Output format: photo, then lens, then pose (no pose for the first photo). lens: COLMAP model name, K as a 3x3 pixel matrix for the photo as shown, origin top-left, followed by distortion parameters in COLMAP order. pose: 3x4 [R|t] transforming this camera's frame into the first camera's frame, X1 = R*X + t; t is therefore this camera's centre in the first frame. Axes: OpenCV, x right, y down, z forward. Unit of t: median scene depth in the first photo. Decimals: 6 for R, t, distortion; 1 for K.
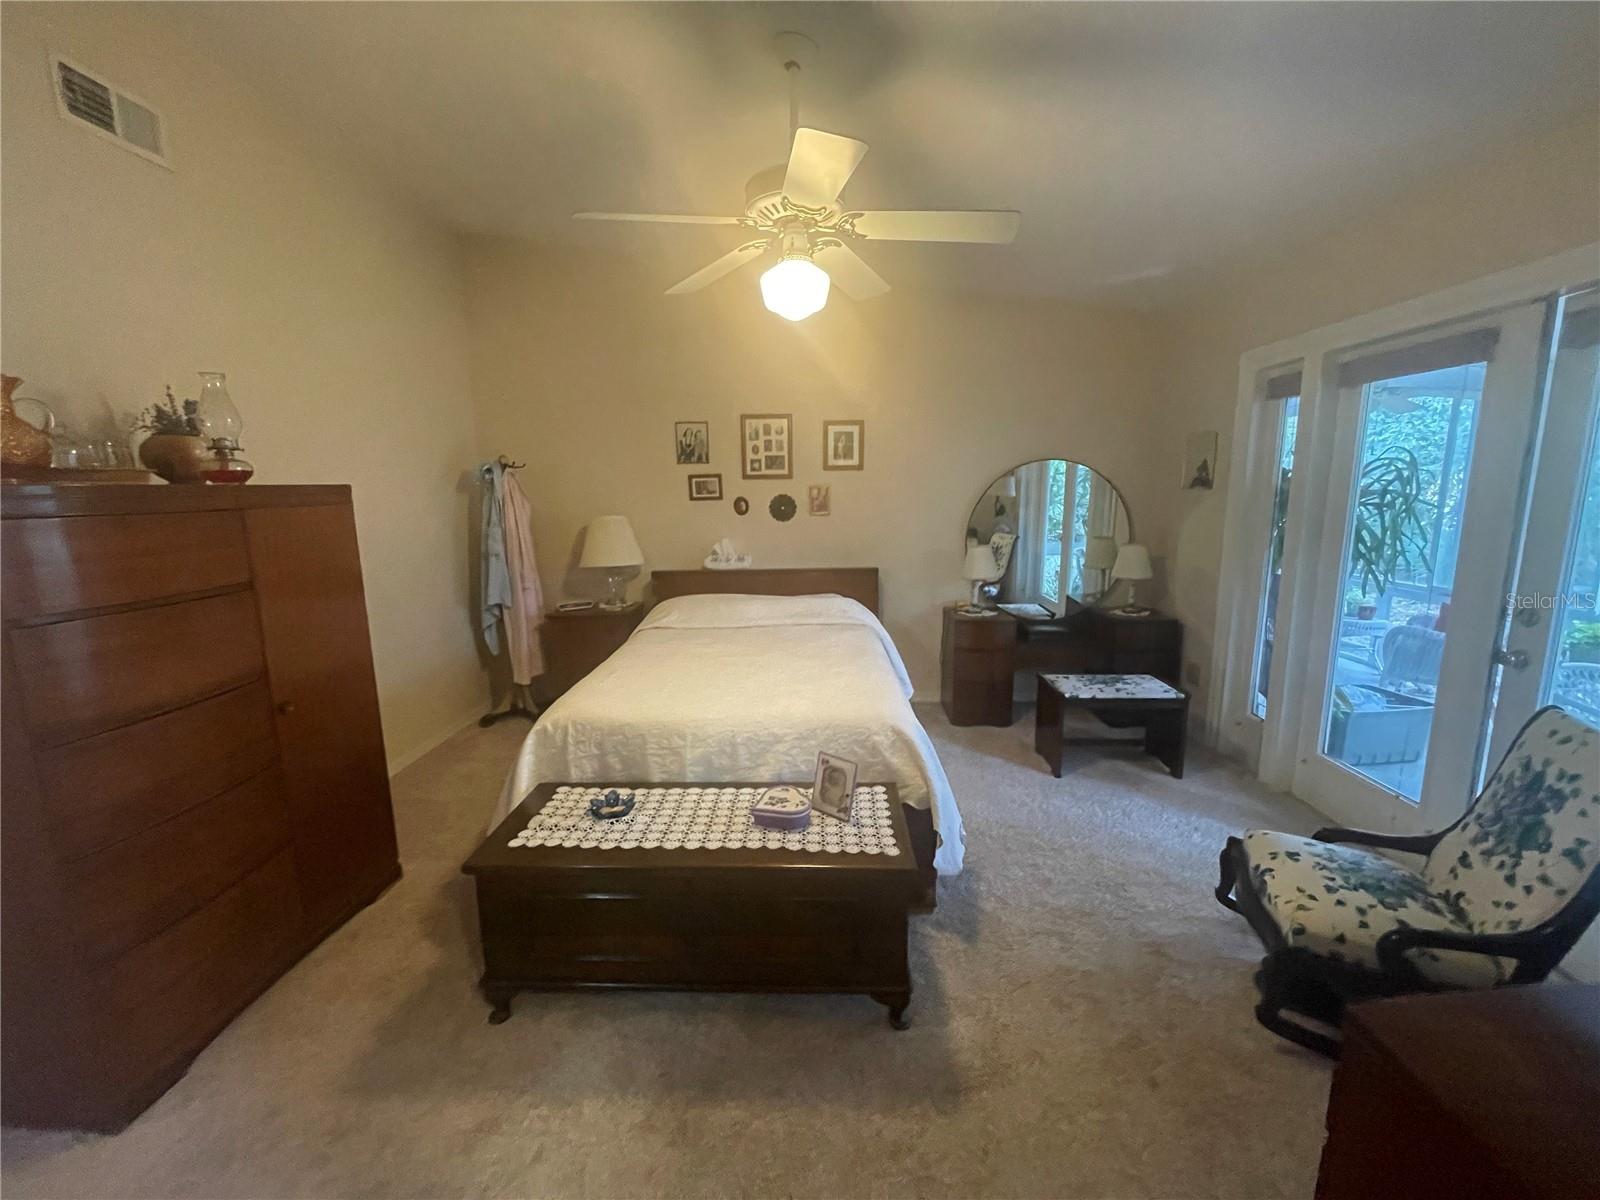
lens RADIAL K [[646.5, 0, 797.8], [0, 646.5, 597.4], [0, 0, 1]] dist [-0.000047, -0.000465]
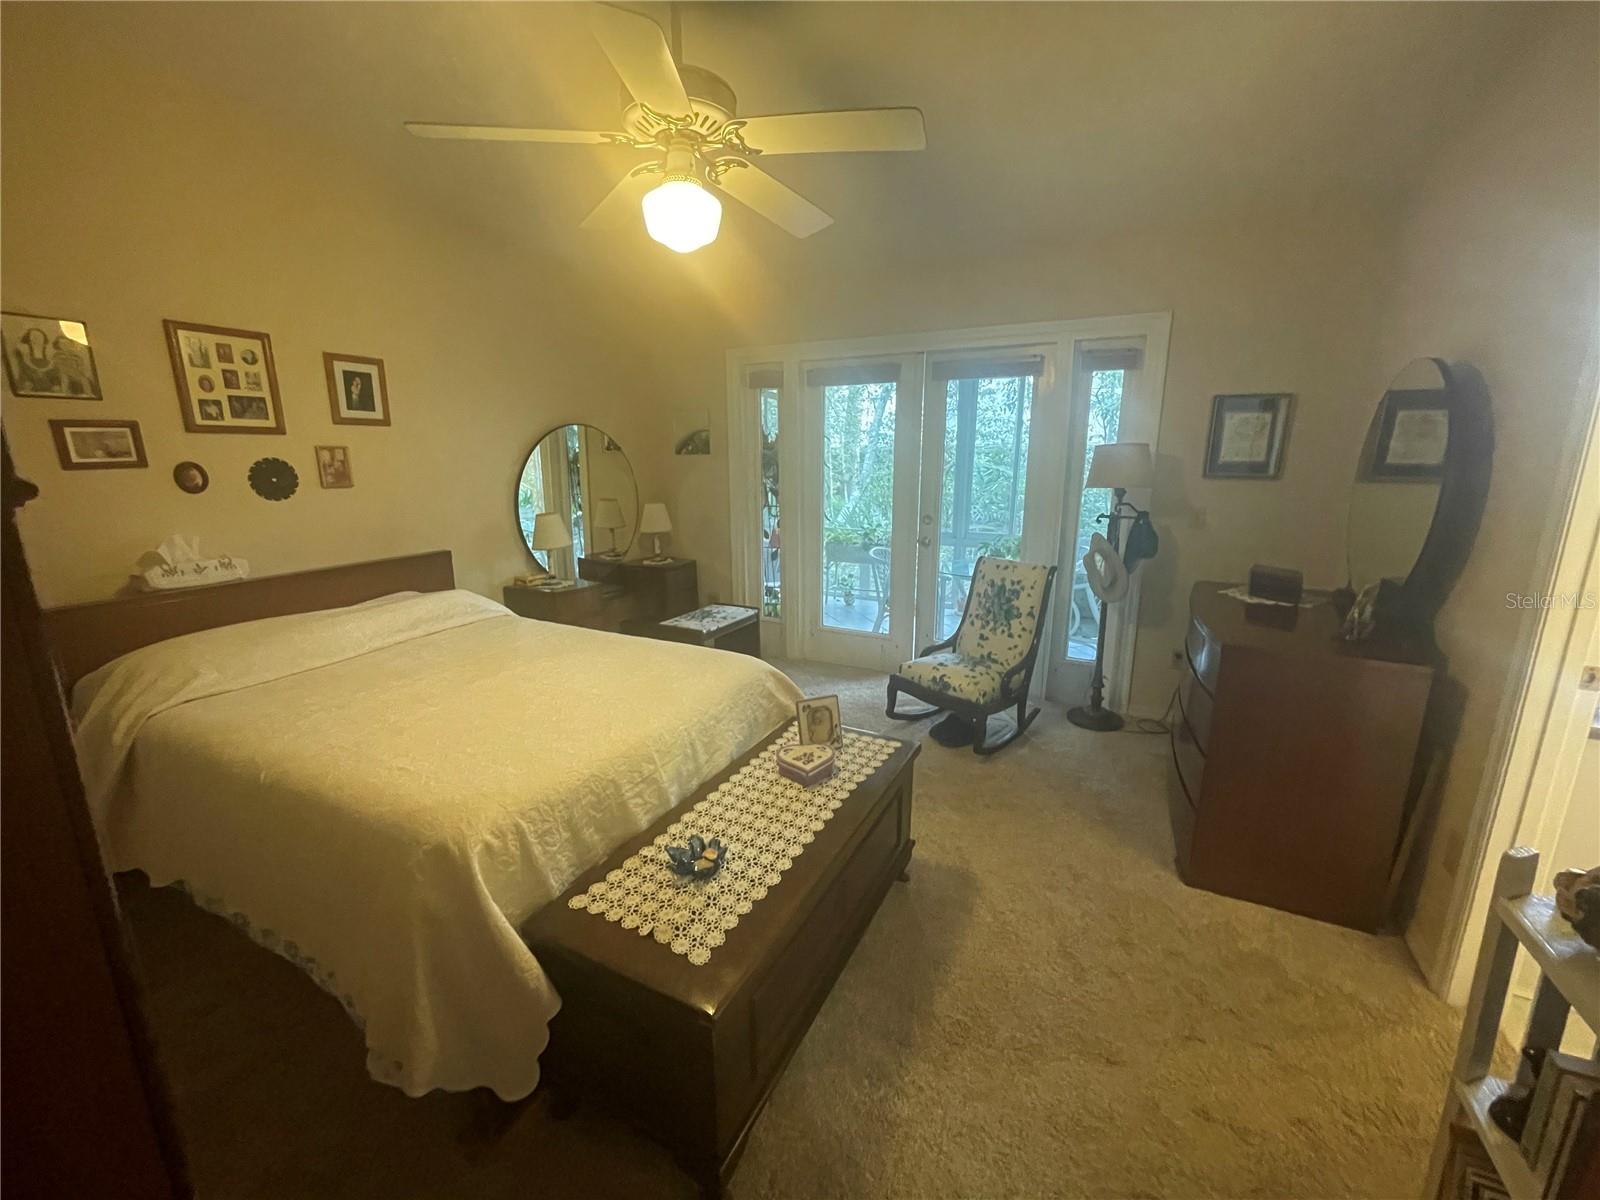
lens RADIAL K [[646.5, 0, 797.8], [0, 646.5, 597.4], [0, 0, 1]] dist [-0.000047, -0.000465]
pose [[0.427900, -0.186306, 0.884416, -0.753324], [0.150124, 0.979582, 0.133720, -0.055842], [-0.891271, 0.075553, 0.447132, 0.466473]]
